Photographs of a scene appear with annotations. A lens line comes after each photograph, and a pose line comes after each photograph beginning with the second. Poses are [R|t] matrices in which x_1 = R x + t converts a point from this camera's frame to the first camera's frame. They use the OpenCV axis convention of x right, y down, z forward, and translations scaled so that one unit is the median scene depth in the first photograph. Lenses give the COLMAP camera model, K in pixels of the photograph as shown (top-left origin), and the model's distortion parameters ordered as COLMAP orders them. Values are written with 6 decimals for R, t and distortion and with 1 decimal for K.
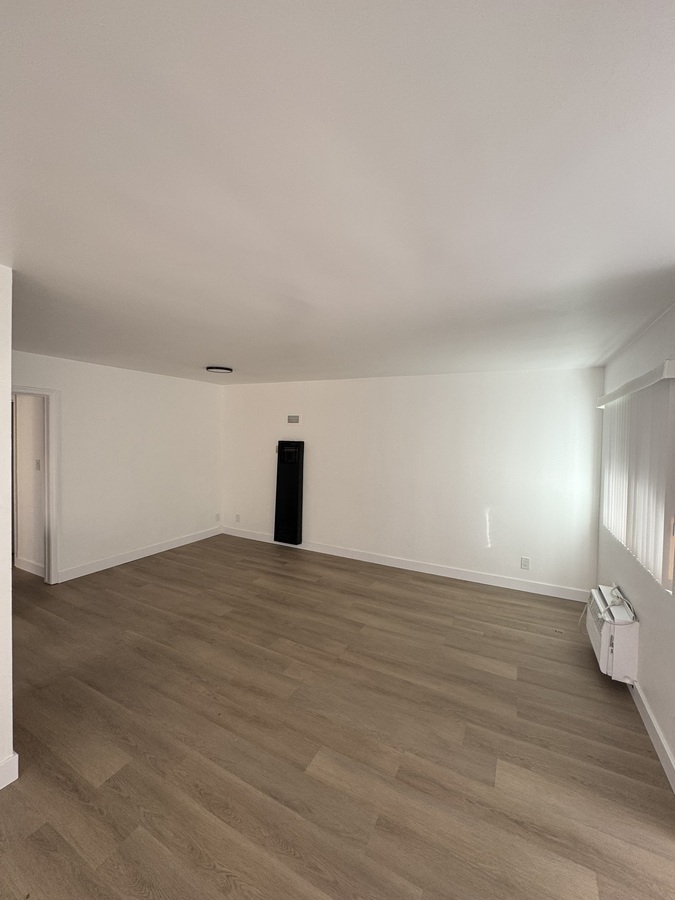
lens RADIAL K [[359.0, 0, 337.3], [0, 359.0, 449.8], [0, 0, 1]] dist [-0.002364, 0.000645]
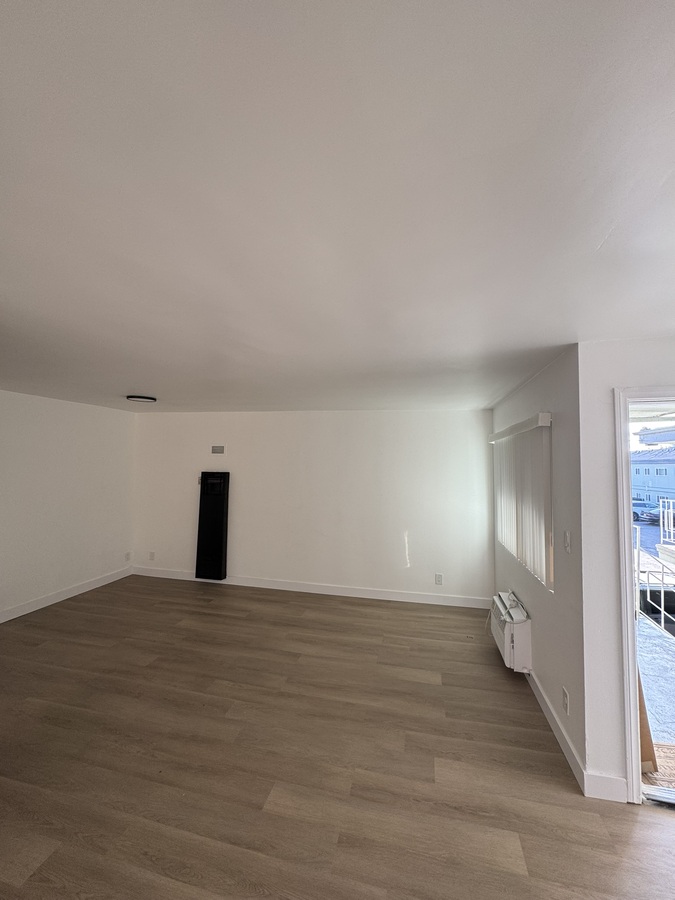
lens RADIAL K [[359.0, 0, 338.5], [0, 359.0, 449.9], [0, 0, 1]] dist [-0.002364, 0.000645]
pose [[0.969141, 0.002710, 0.246491, -0.072546], [0.015058, 0.997421, -0.070170, -0.016930], [-0.246045, 0.071717, 0.966601, -0.049570]]
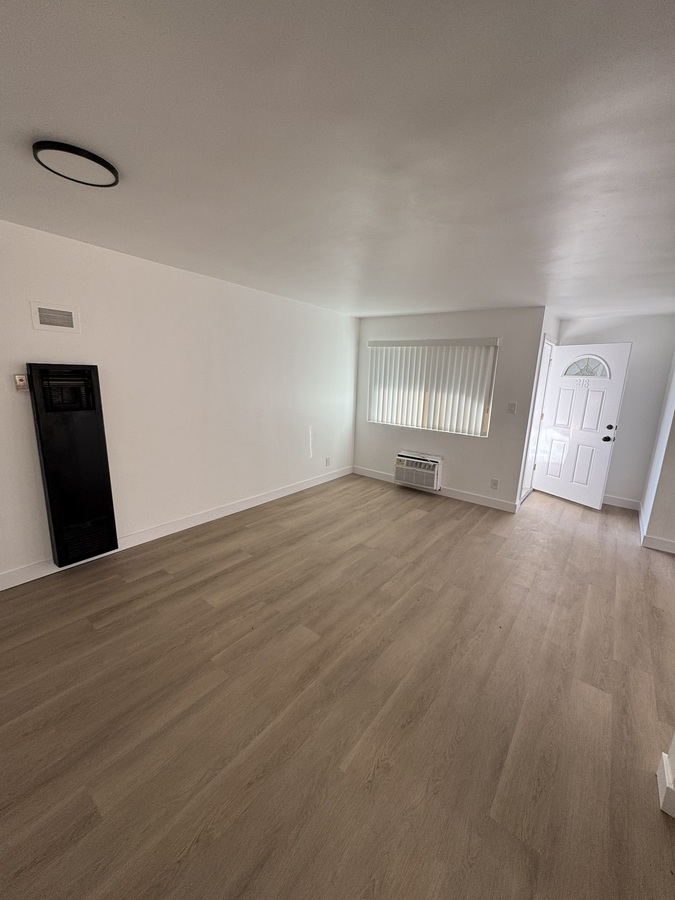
lens RADIAL K [[359.0, 0, 338.4], [0, 359.0, 448.9], [0, 0, 1]] dist [-0.002364, 0.000645]
pose [[0.175864, -0.217962, 0.959981, -0.890457], [-0.000959, 0.975142, 0.221580, -0.032702], [-0.984414, -0.039889, 0.171283, 0.863666]]
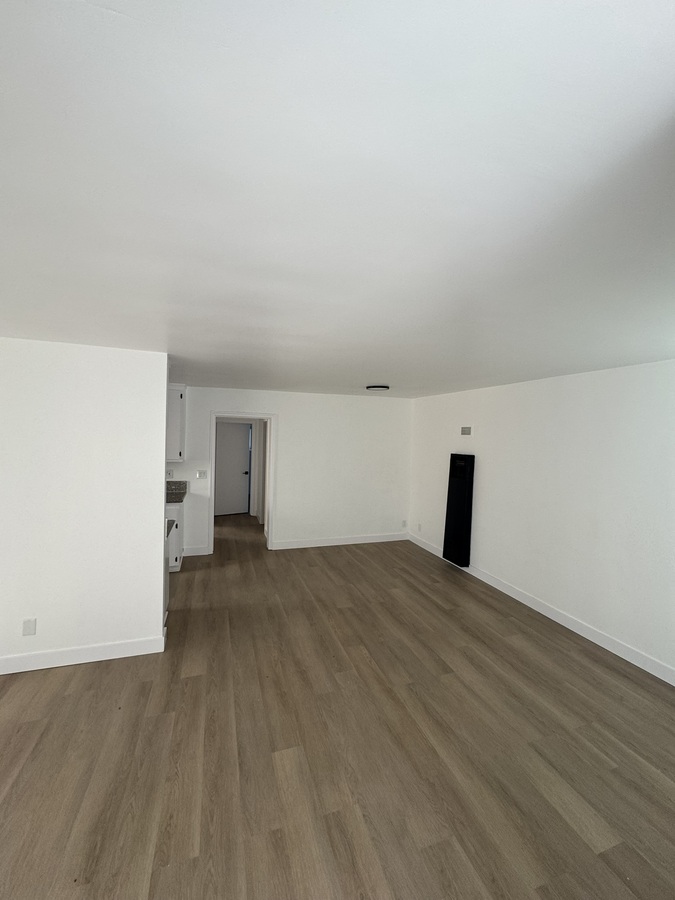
lens RADIAL K [[359.0, 0, 336.1], [0, 359.0, 448.3], [0, 0, 1]] dist [-0.002364, 0.000645]
pose [[0.722497, 0.022557, -0.691006, 0.442499], [-0.038124, 0.999247, -0.007242, -0.032913], [0.690322, 0.031576, 0.722813, 0.159362]]
